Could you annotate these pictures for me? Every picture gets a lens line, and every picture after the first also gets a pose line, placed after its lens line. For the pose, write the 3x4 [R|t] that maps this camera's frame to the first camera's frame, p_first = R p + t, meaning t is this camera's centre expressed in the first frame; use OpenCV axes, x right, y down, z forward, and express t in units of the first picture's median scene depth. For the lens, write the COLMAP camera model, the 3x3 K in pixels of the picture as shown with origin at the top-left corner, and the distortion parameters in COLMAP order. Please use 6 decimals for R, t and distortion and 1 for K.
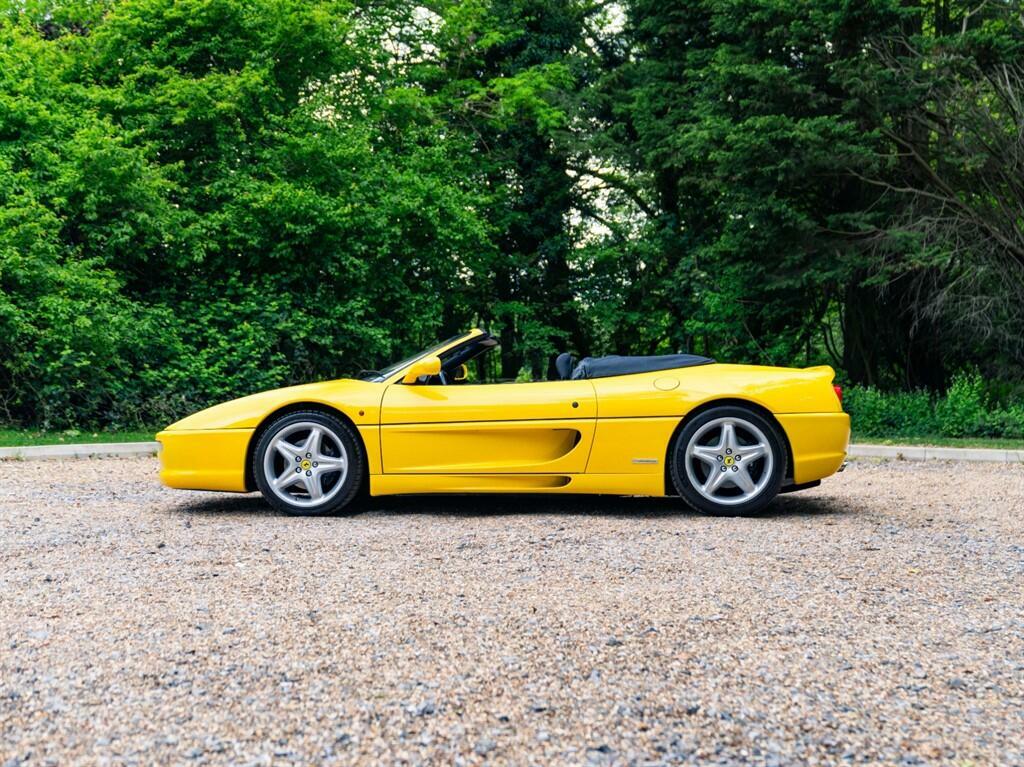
lens RADIAL K [[1388.3, 0, 512.0], [0, 1388.3, 383.5], [0, 0, 1]] dist [0.034645, 0.011554]
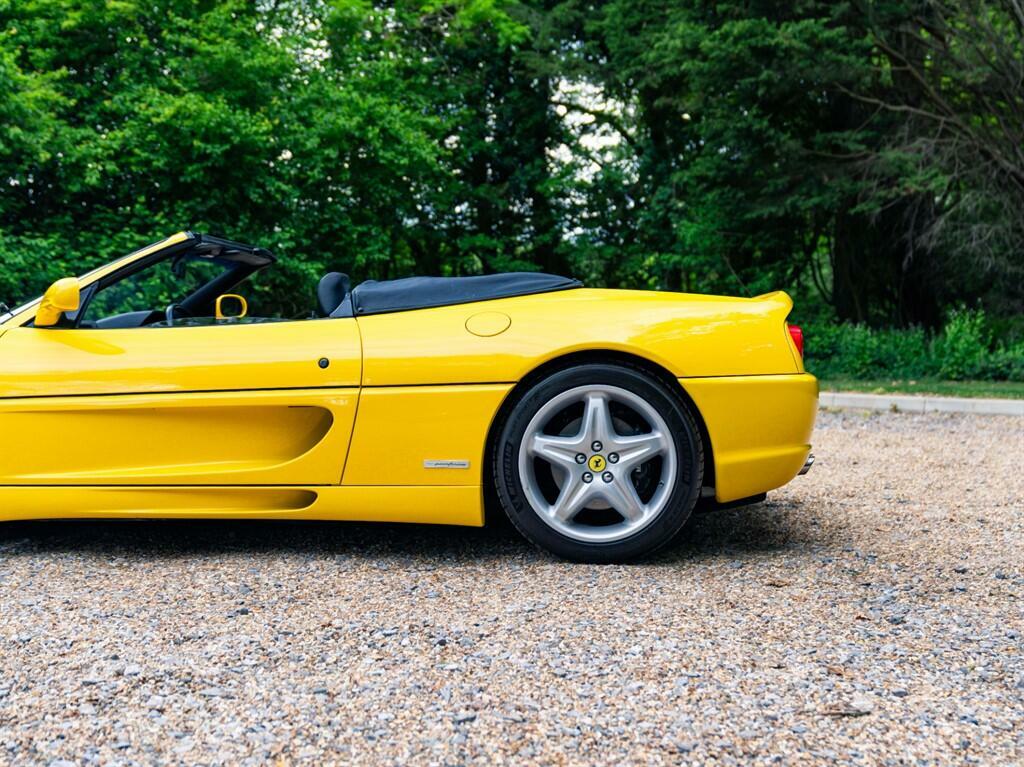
lens RADIAL K [[1244.8, 0, 512.0], [0, 1244.8, 383.5], [0, 0, 1]] dist [0.030233, -0.038204]
pose [[0.999777, -0.004395, -0.020652, 0.052538], [0.005411, 0.998765, 0.049382, -0.000249], [0.020410, -0.049483, 0.998566, 0.200349]]
